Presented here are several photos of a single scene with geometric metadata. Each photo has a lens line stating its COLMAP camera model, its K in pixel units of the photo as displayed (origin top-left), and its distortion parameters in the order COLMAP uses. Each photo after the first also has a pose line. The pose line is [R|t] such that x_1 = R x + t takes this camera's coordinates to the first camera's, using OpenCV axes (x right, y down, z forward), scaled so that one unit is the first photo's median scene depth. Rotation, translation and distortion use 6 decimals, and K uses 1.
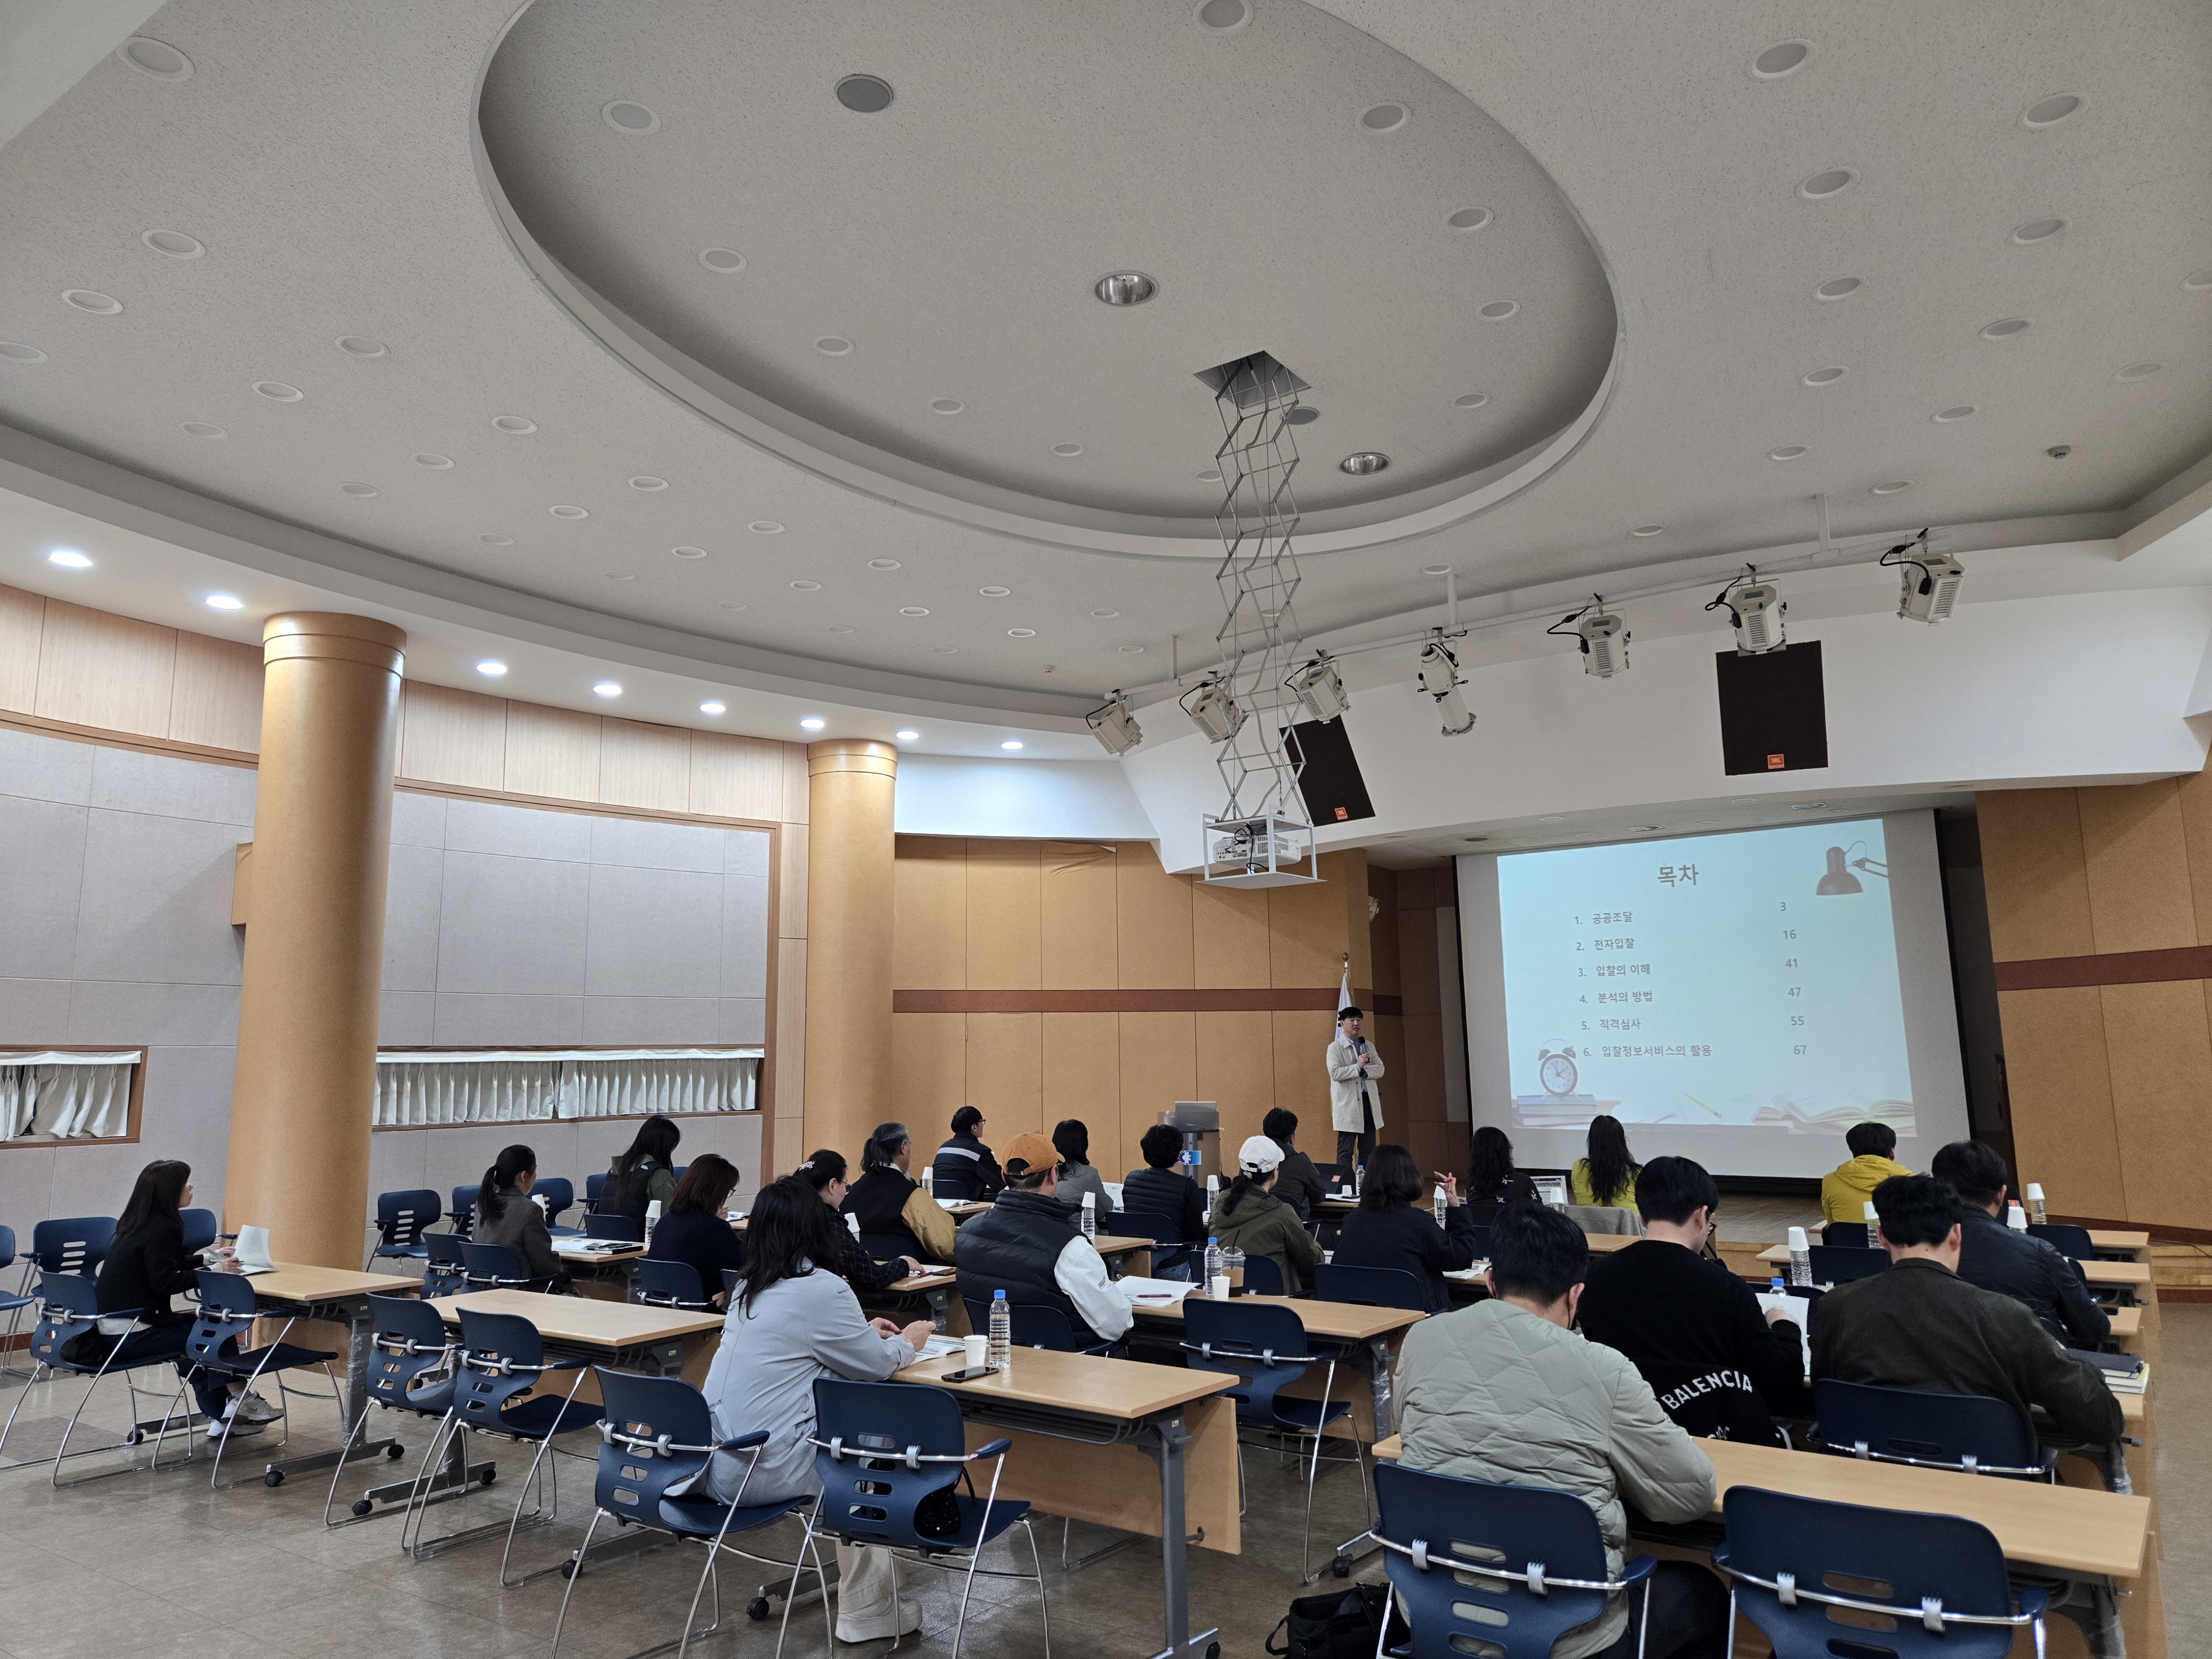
lens RADIAL K [[1450.4, 0, 1095.3], [0, 1450.4, 823.5], [0, 0, 1]] dist [0.002170, 0.000730]
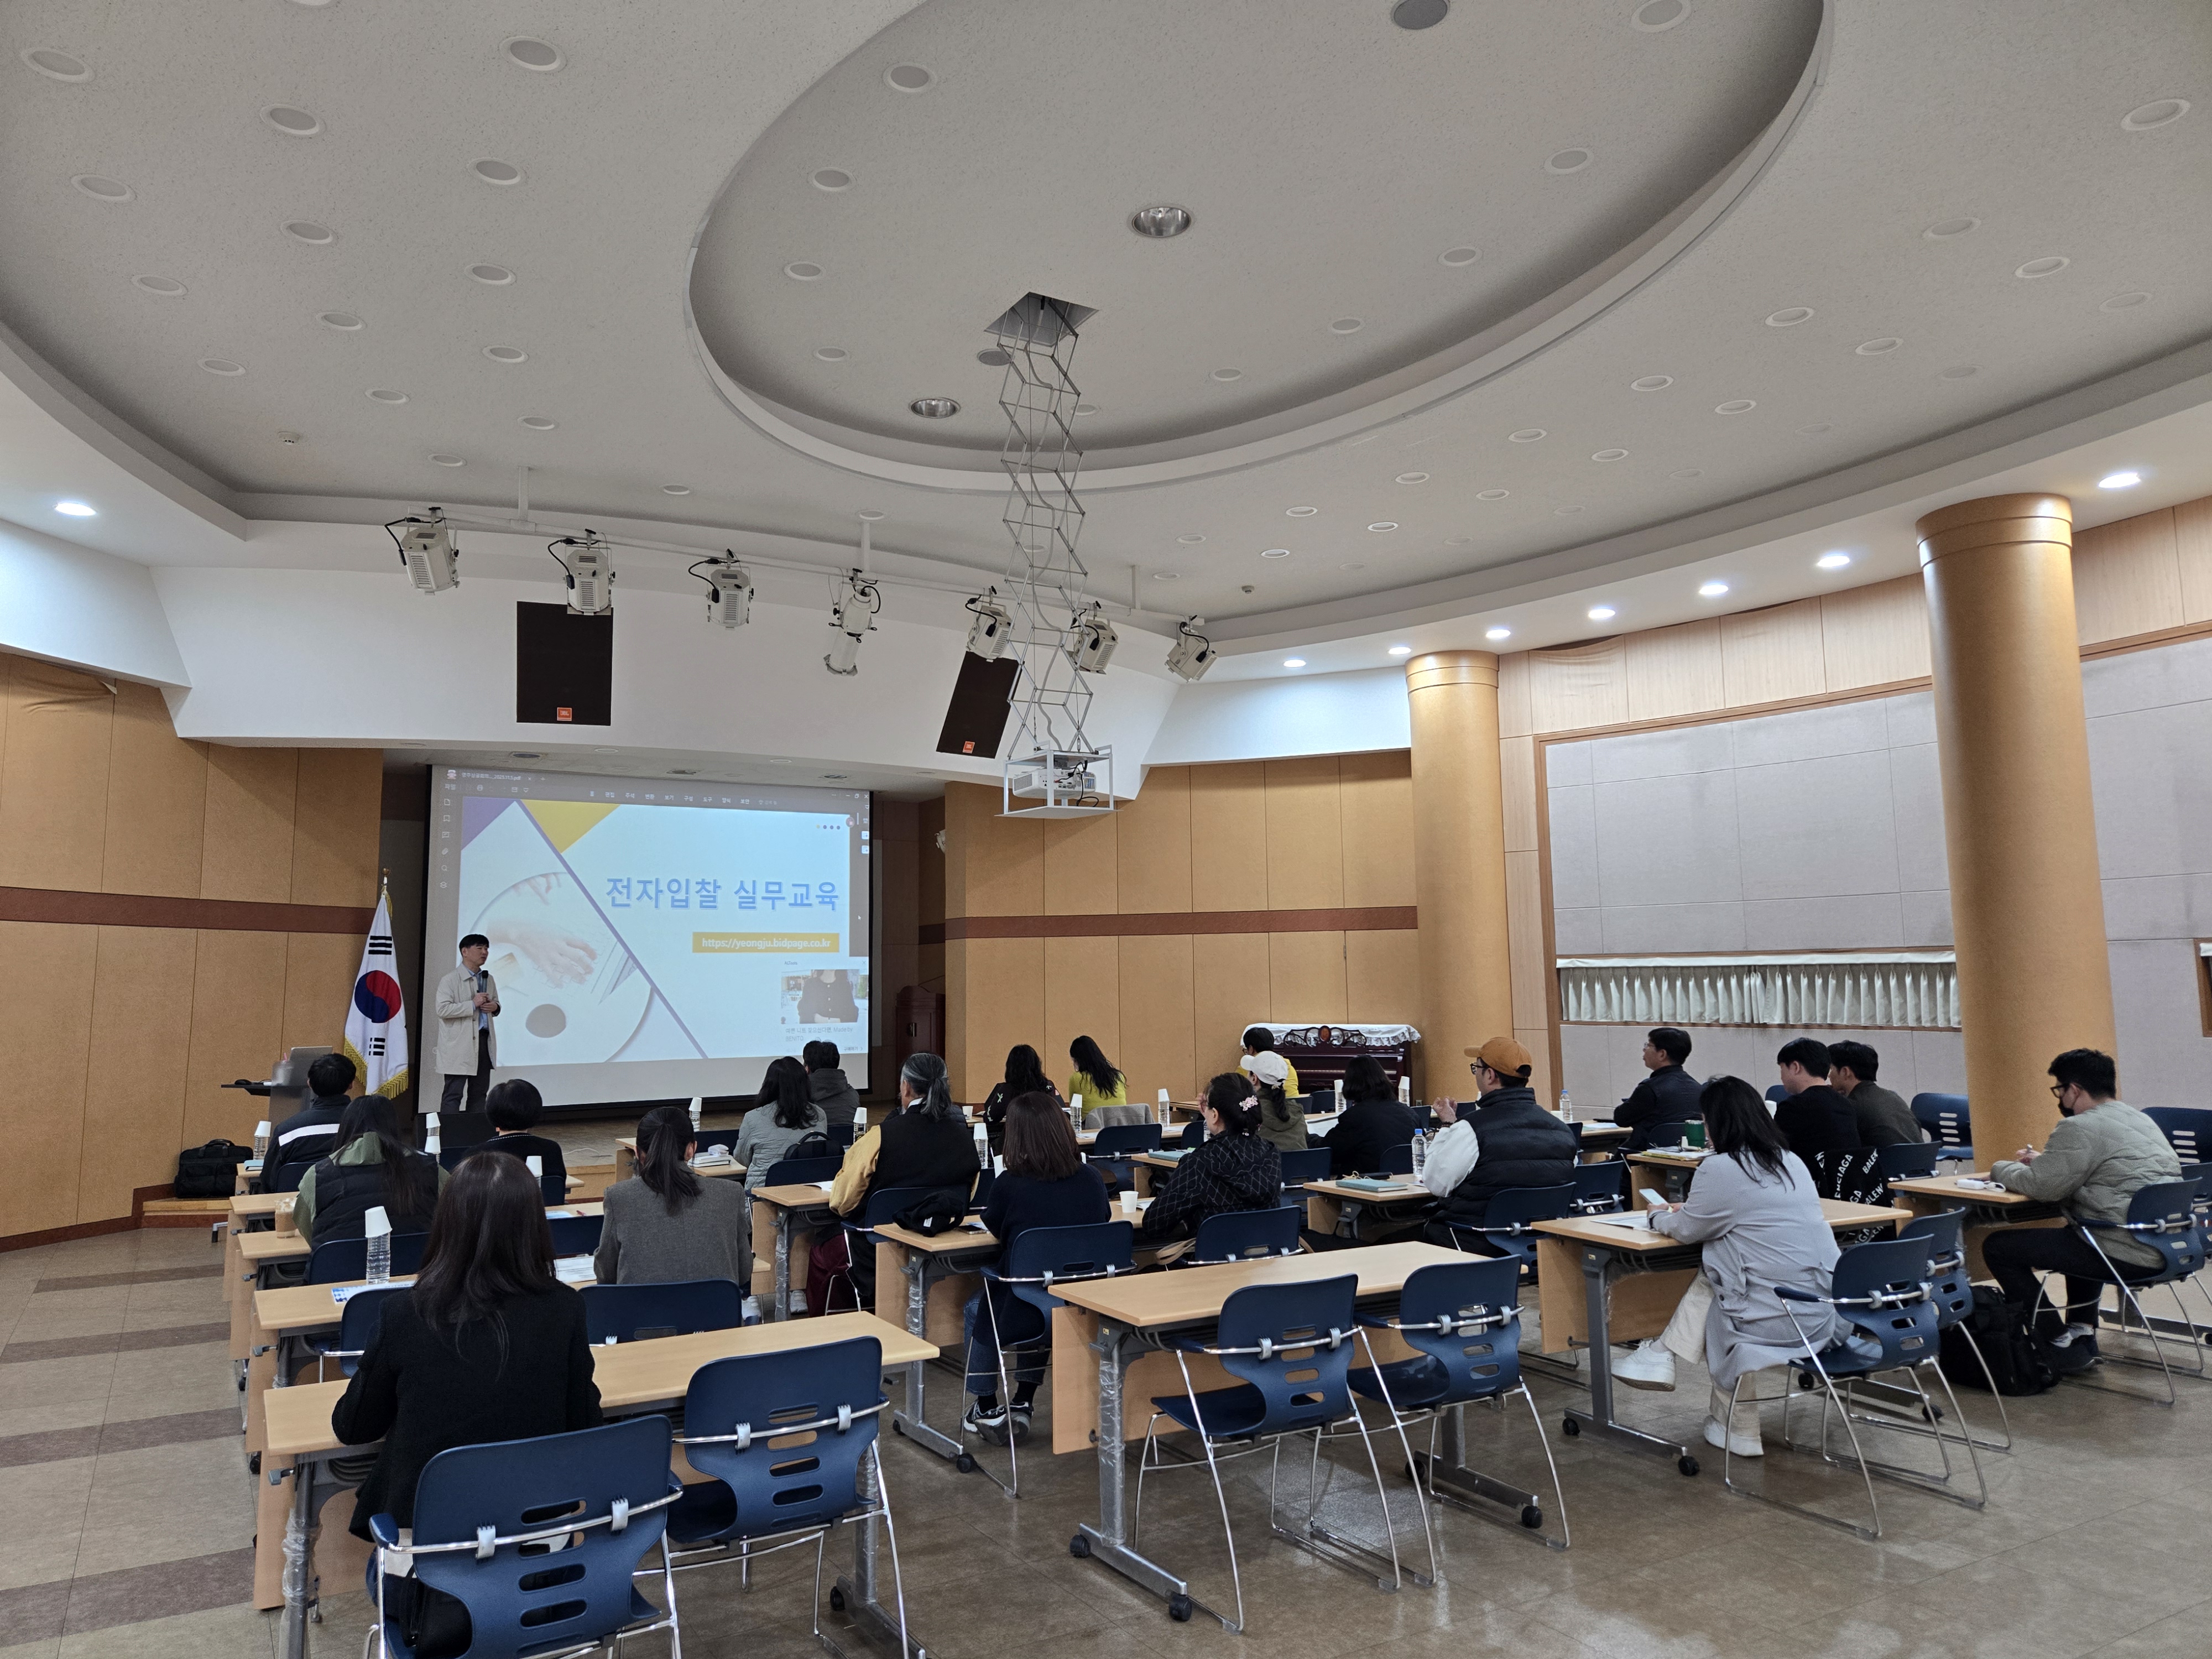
lens RADIAL K [[1450.4, 0, 1095.3], [0, 1450.4, 823.5], [0, 0, 1]] dist [0.002170, 0.000730]
pose [[0.376716, 0.108247, 0.919983, -0.495702], [-0.140956, 0.988282, -0.058565, 0.062698], [-0.915542, -0.107615, 0.387559, 0.339268]]
